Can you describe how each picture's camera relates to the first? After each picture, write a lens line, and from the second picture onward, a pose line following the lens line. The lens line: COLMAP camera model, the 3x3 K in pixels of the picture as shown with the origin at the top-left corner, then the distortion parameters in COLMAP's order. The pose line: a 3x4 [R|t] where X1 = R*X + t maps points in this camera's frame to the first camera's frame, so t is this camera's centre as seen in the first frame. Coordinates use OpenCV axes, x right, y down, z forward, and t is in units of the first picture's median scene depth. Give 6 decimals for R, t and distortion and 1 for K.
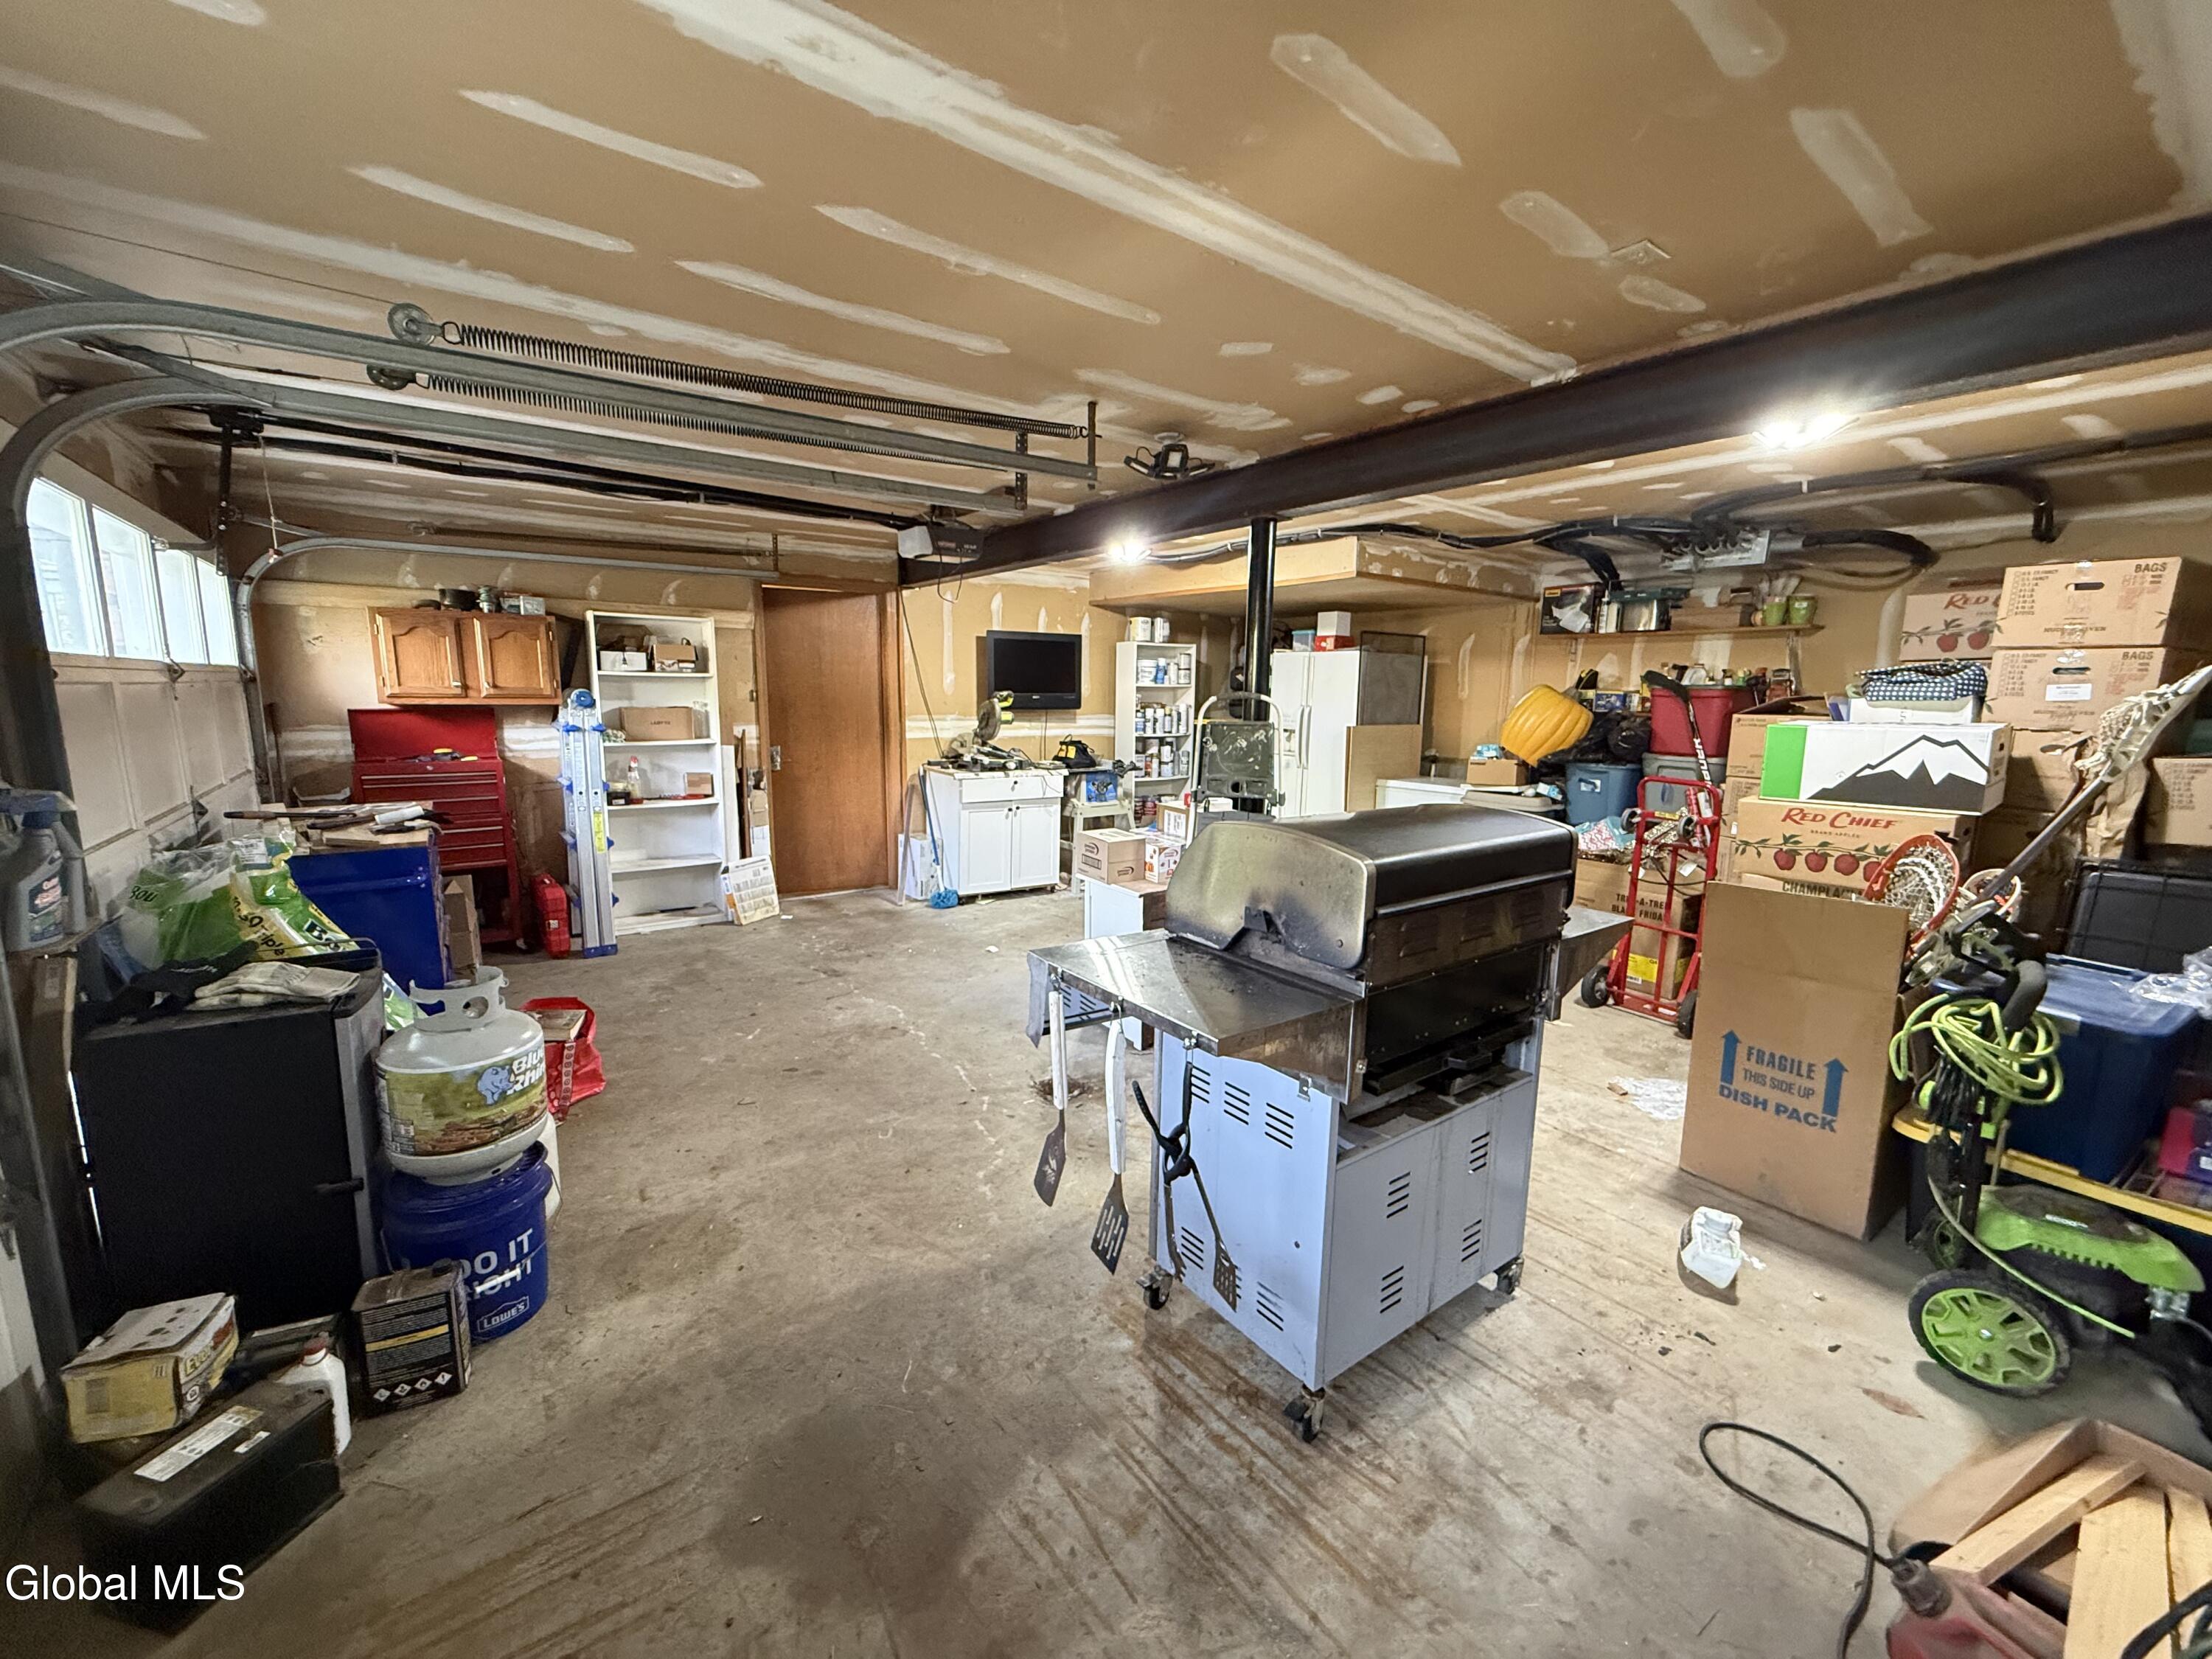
lens RADIAL K [[888.8, 0, 1106.0], [0, 888.8, 829.5], [0, 0, 1]] dist [-0.000065, 0.000014]
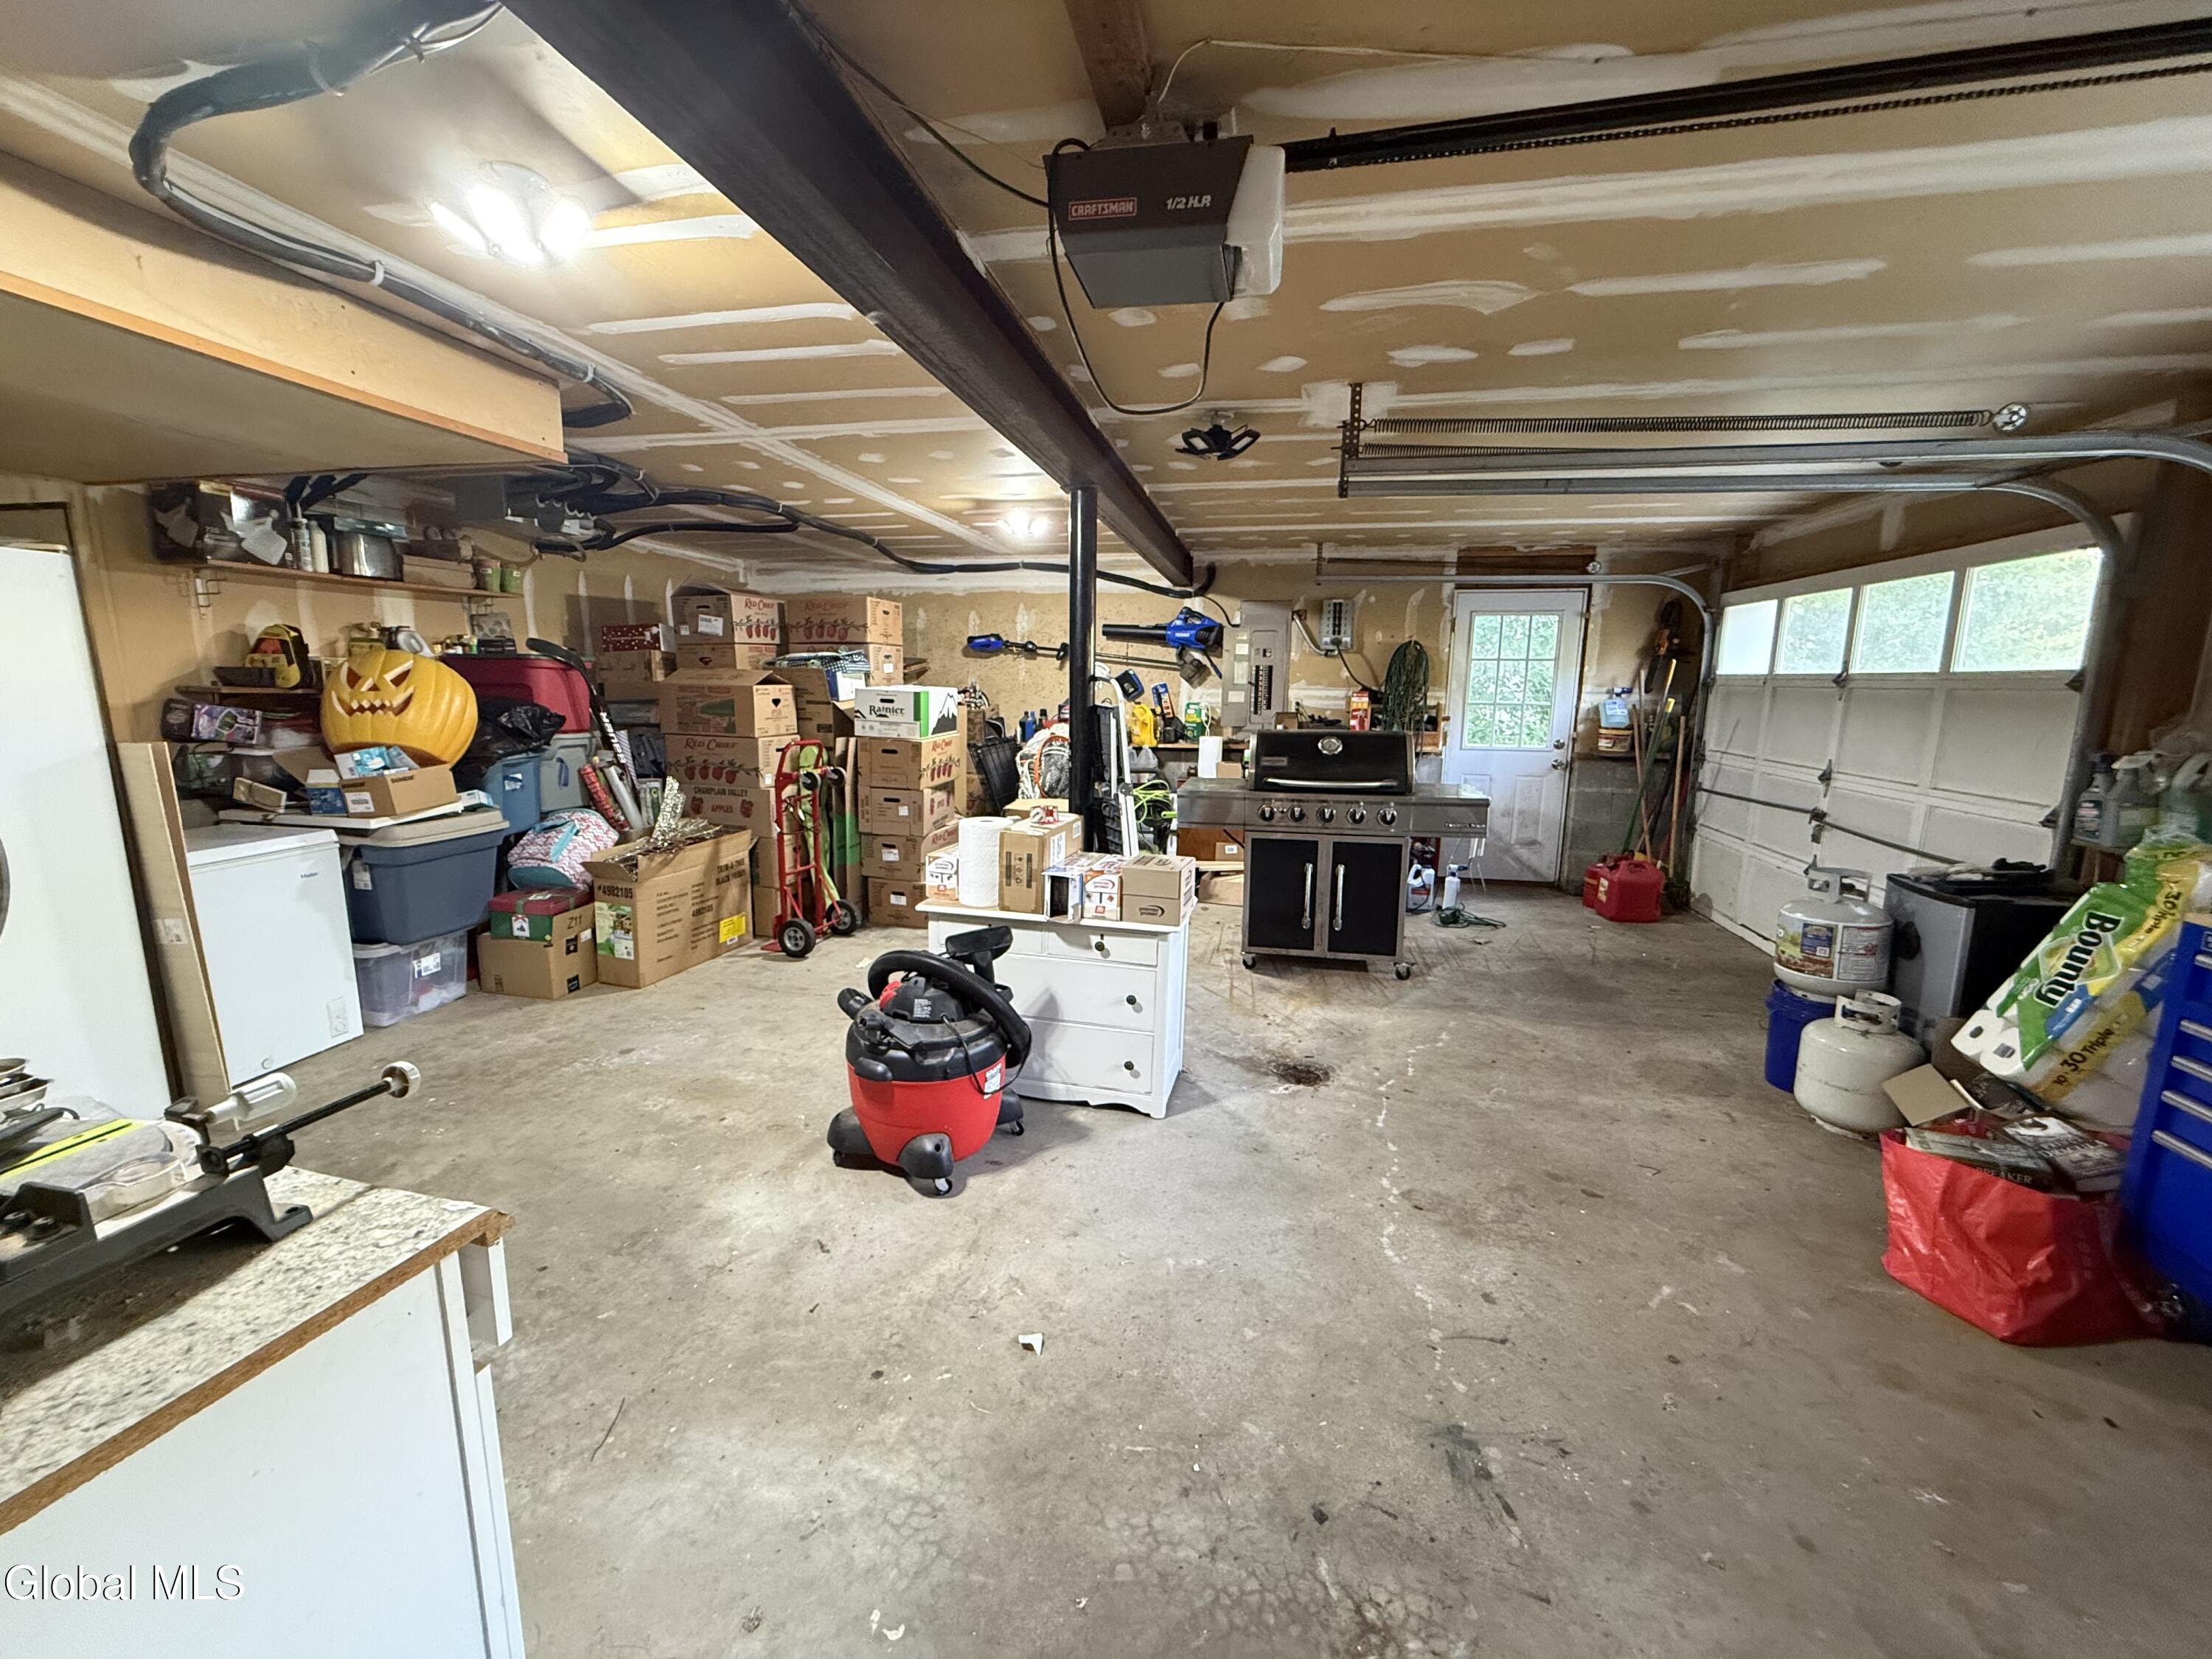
lens RADIAL K [[888.8, 0, 1106.0], [0, 888.8, 829.5], [0, 0, 1]] dist [-0.000065, 0.000014]
pose [[-0.667018, -0.141994, 0.731386, -0.433297], [0.100542, 0.955536, 0.277204, -0.196424], [-0.738227, 0.258435, -0.623083, 1.250403]]
